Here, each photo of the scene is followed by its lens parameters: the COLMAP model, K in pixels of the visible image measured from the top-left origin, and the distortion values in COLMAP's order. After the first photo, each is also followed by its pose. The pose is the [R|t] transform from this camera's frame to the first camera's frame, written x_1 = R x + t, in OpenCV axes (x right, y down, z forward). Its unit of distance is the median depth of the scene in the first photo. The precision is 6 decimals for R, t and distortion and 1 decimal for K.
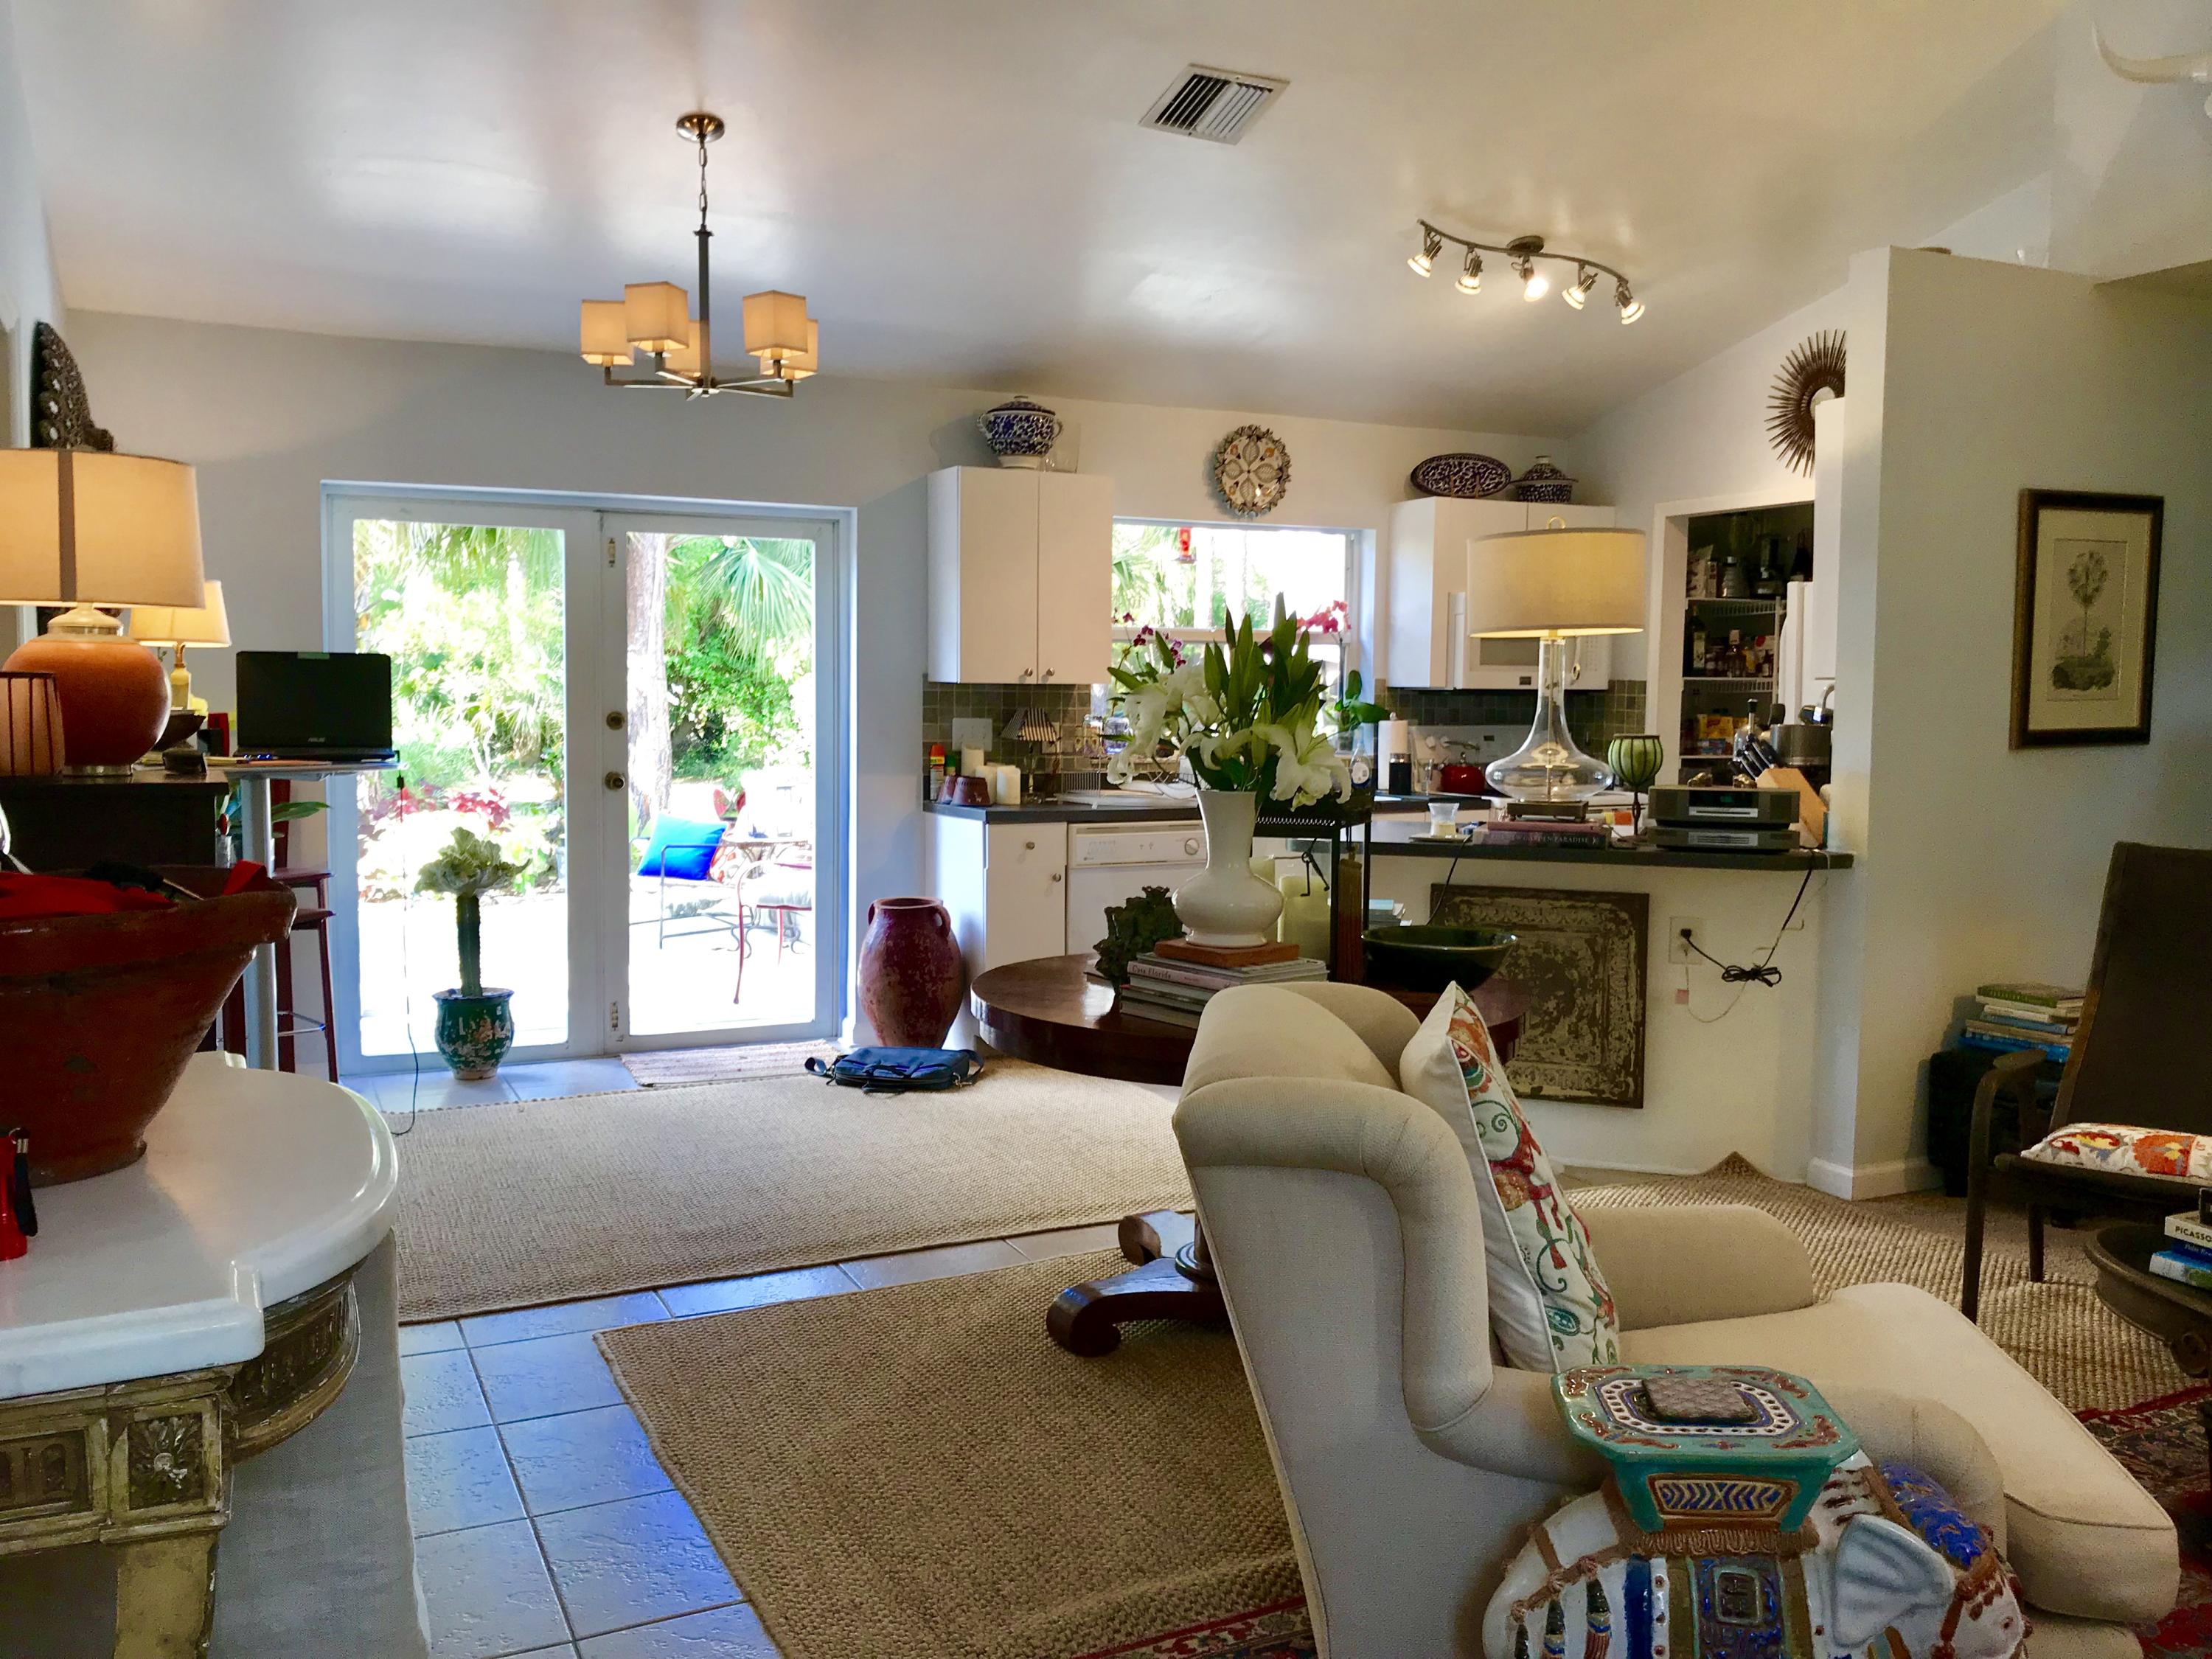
lens RADIAL K [[1796.5, 0, 1106.0], [0, 1796.5, 829.5], [0, 0, 1]] dist [0.004069, 0.001875]
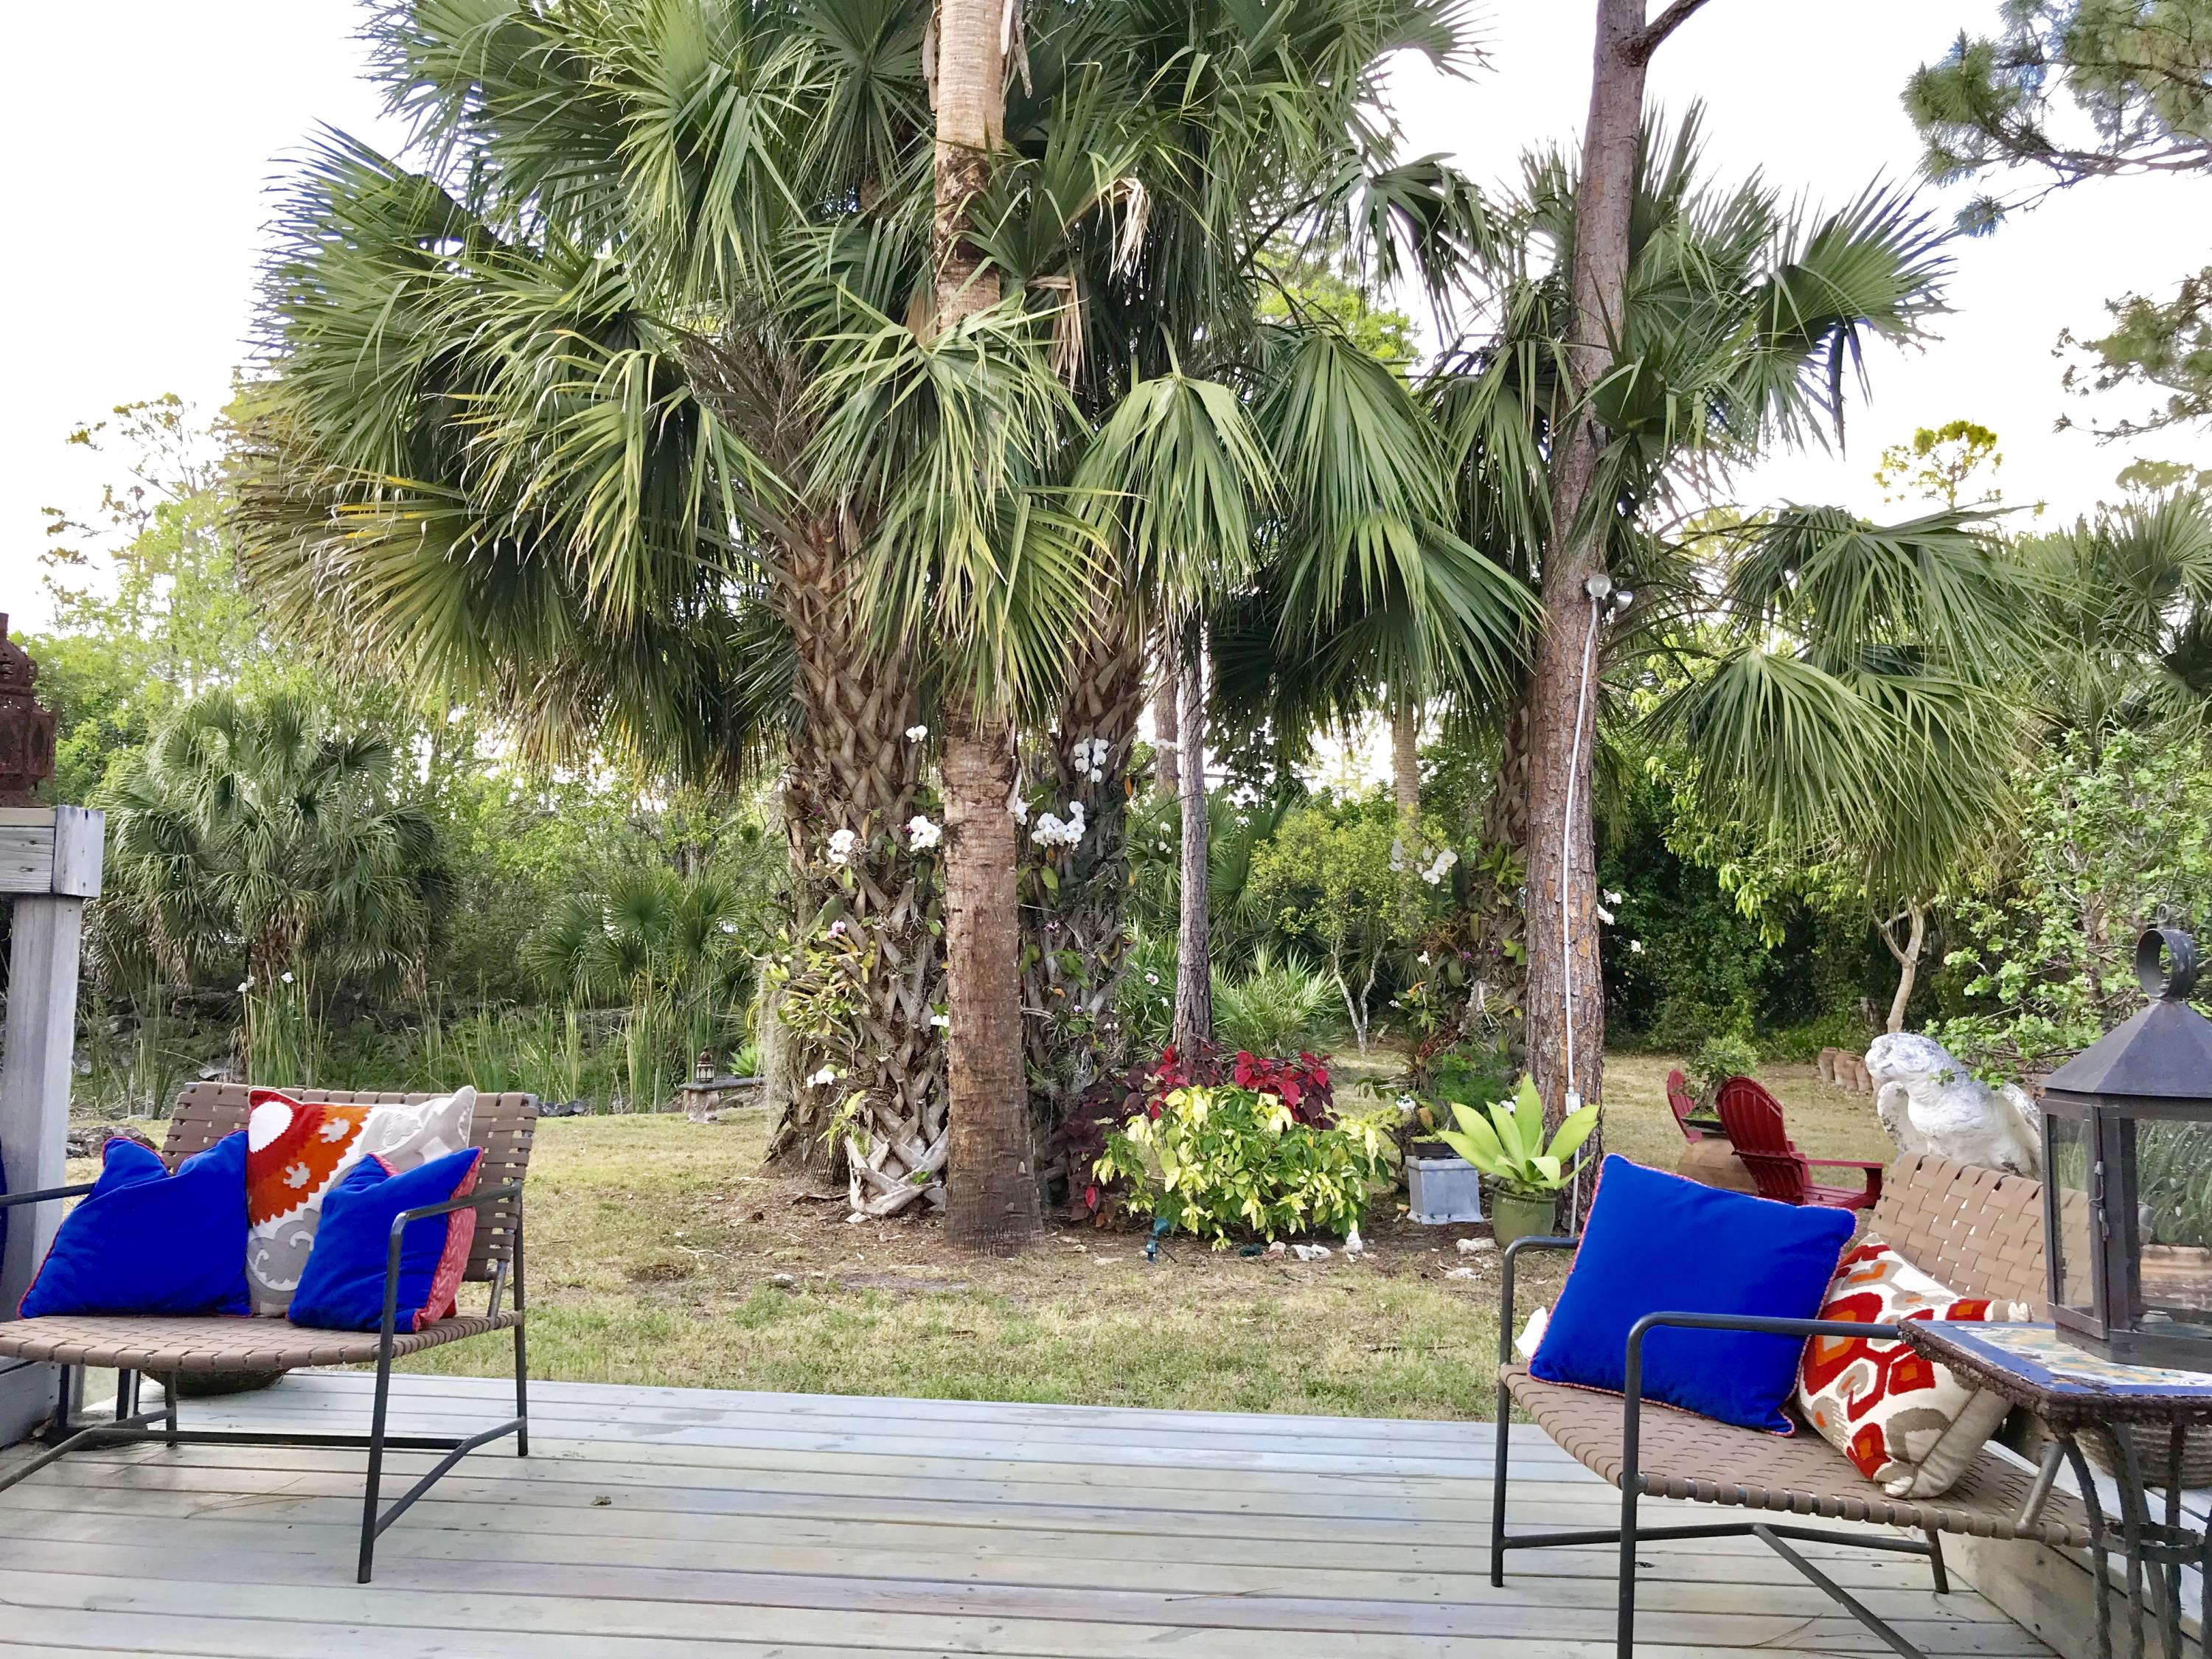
lens RADIAL K [[1796.5, 0, 1106.0], [0, 1796.5, 829.5], [0, 0, 1]] dist [0.004069, 0.001875]
pose [[0.880443, -0.009567, -0.474056, -0.153672], [-0.061710, 0.988981, -0.134570, -0.016041], [0.470120, 0.147736, 0.870150, 0.591601]]
